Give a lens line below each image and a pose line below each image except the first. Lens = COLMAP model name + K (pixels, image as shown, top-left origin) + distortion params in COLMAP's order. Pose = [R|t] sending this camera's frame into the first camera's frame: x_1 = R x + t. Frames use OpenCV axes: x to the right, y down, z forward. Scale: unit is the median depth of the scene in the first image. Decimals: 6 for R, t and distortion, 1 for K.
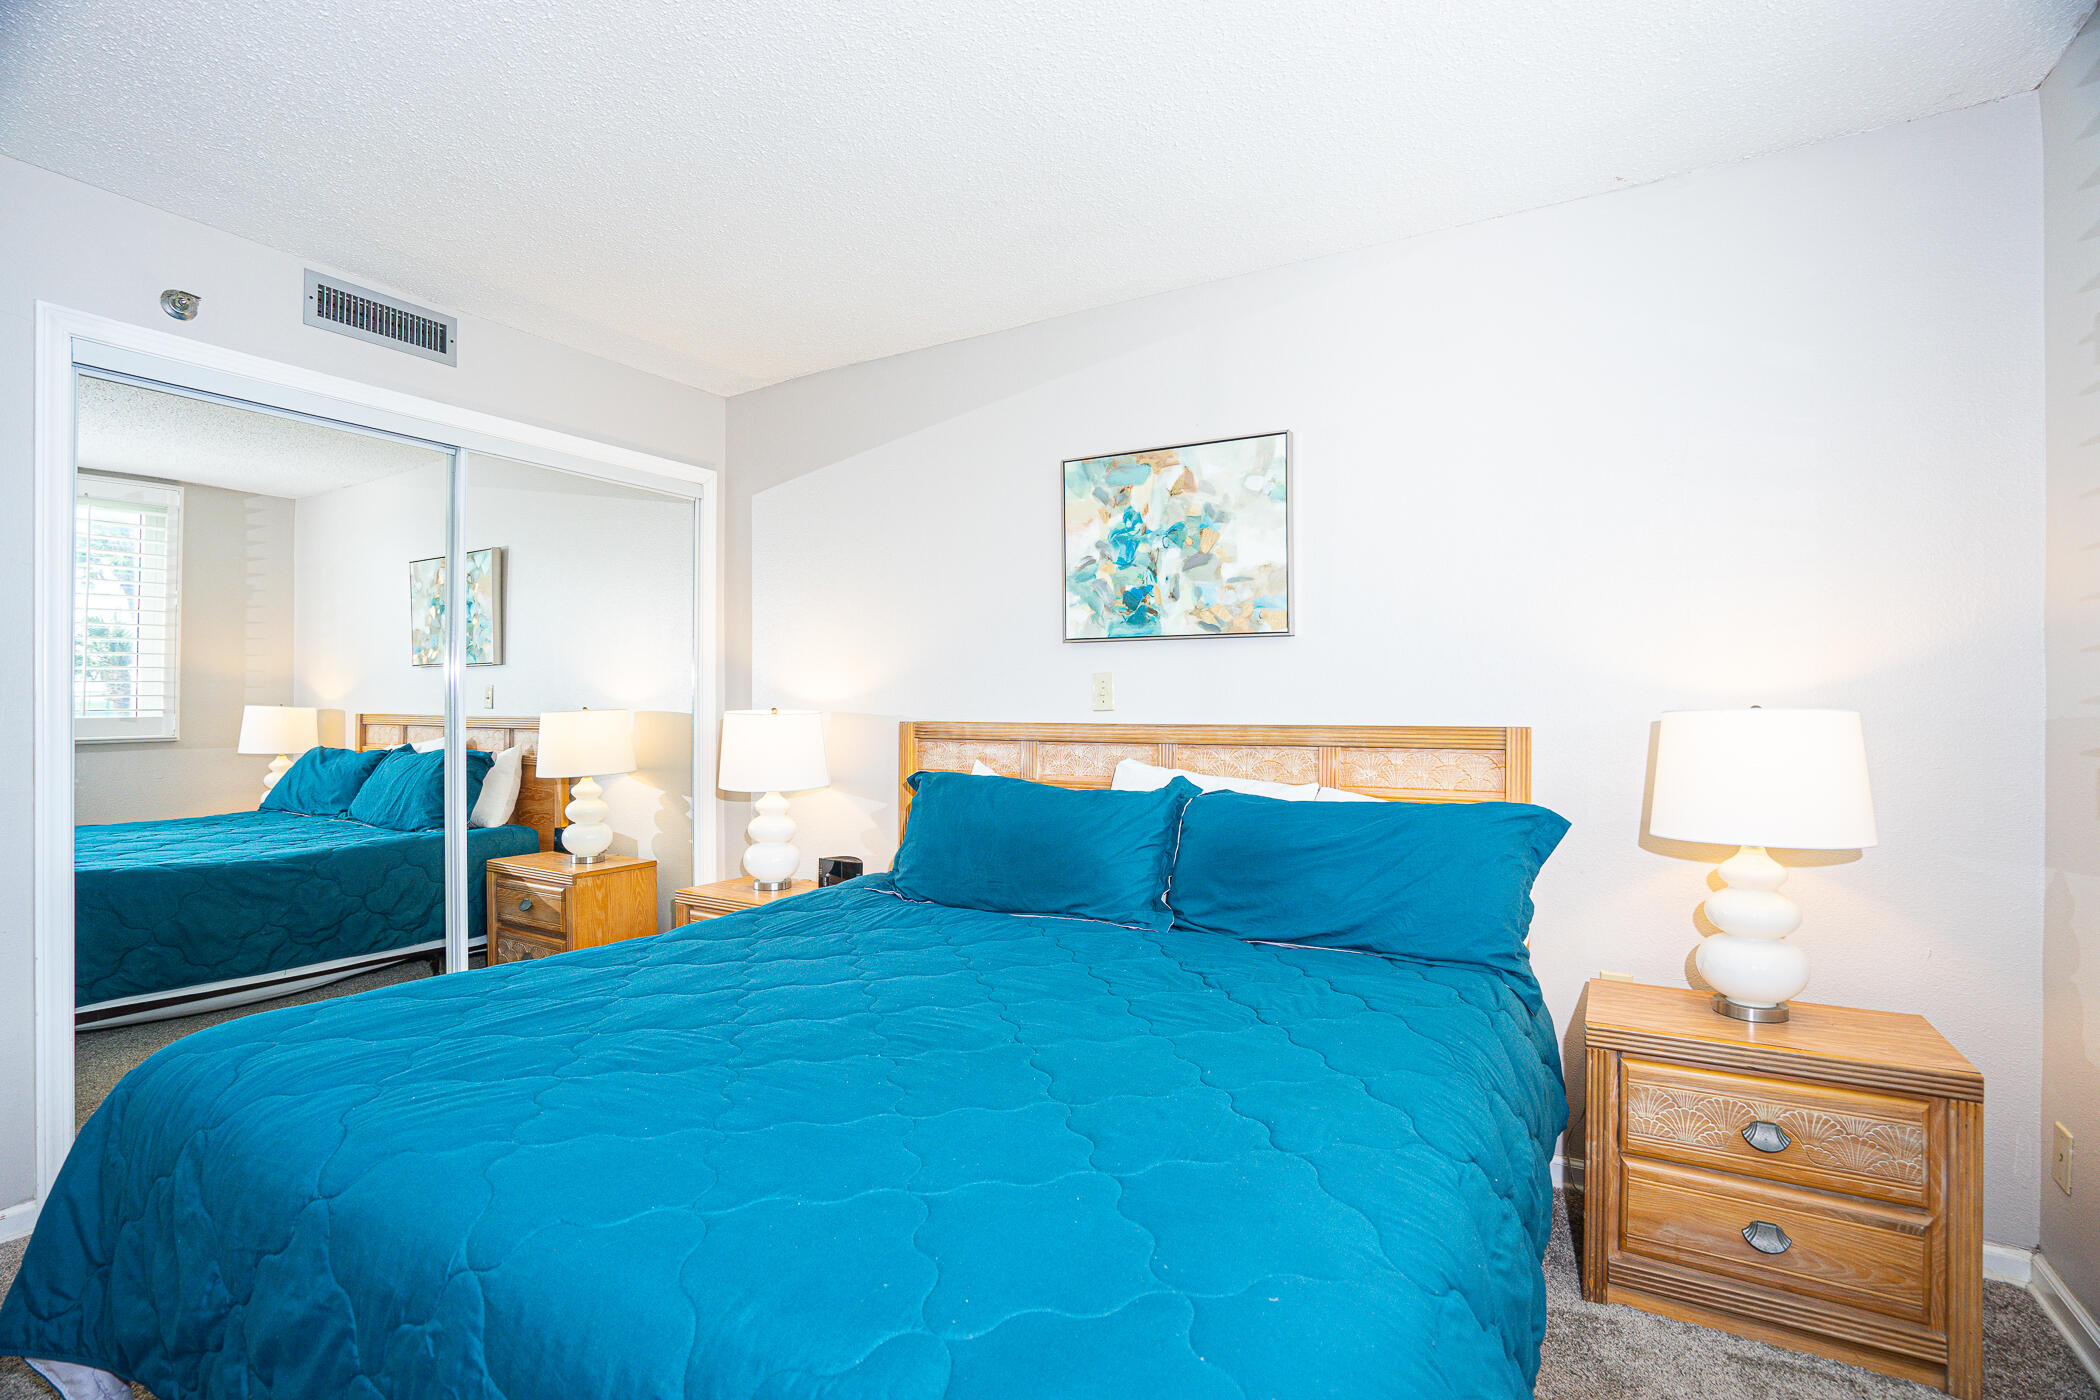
lens RADIAL K [[988.8, 0, 1057.2], [0, 988.8, 722.0], [0, 0, 1]] dist [-0.052373, 0.018461]
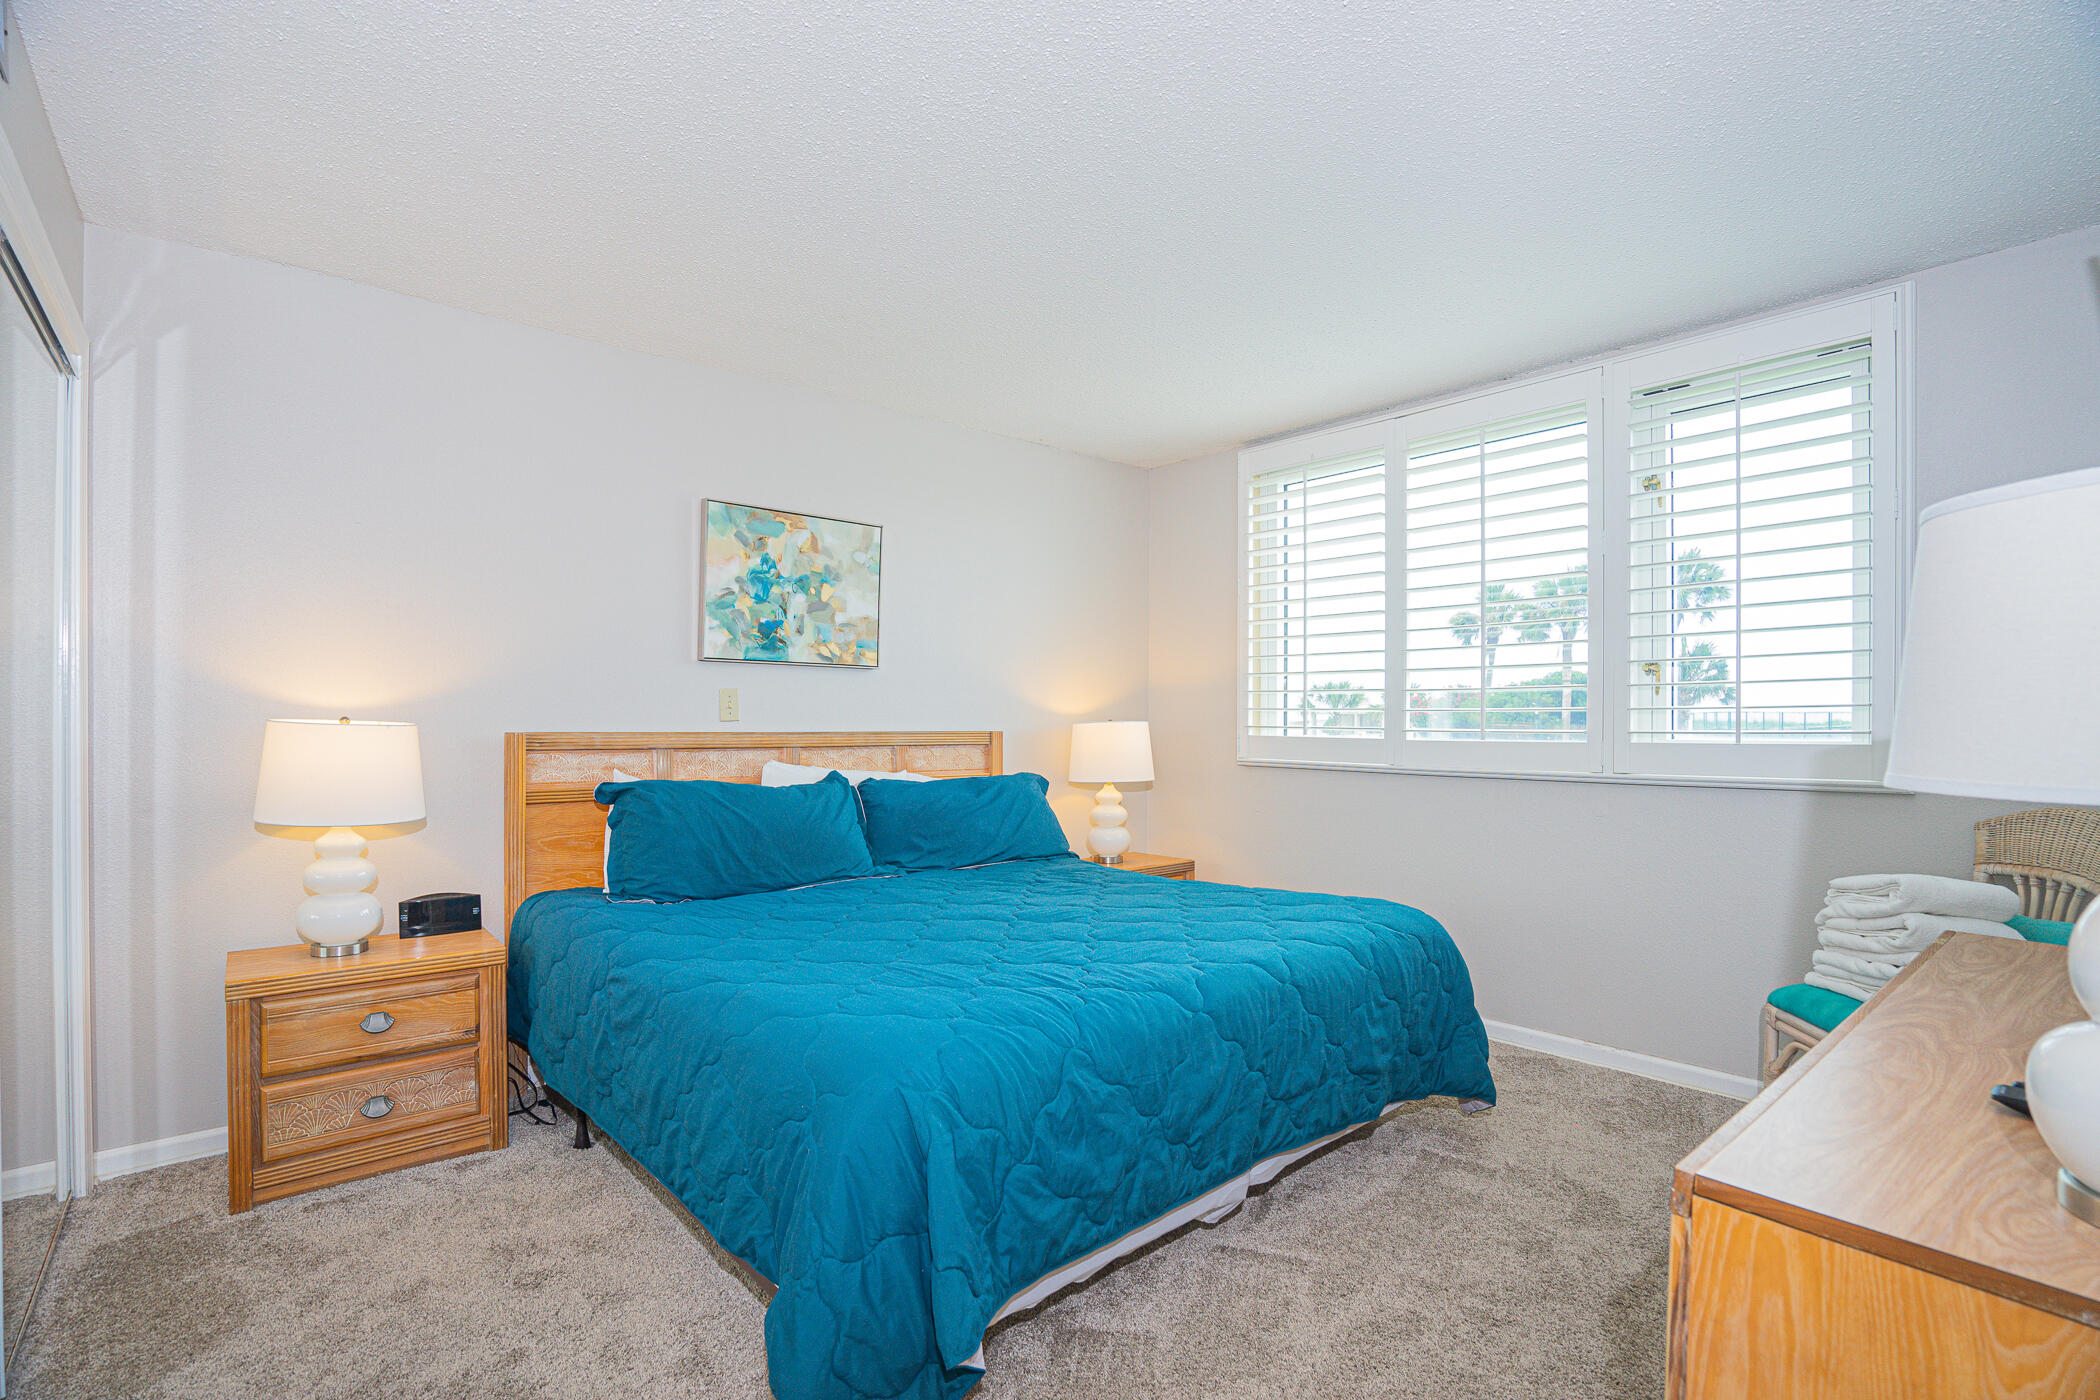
lens RADIAL K [[988.8, 0, 1057.2], [0, 988.8, 722.0], [0, 0, 1]] dist [-0.052373, 0.018461]
pose [[0.317114, -0.006882, 0.948363, -0.973715], [0.000347, 0.999974, 0.007141, -0.019234], [-0.948387, -0.001935, 0.317108, 0.277483]]
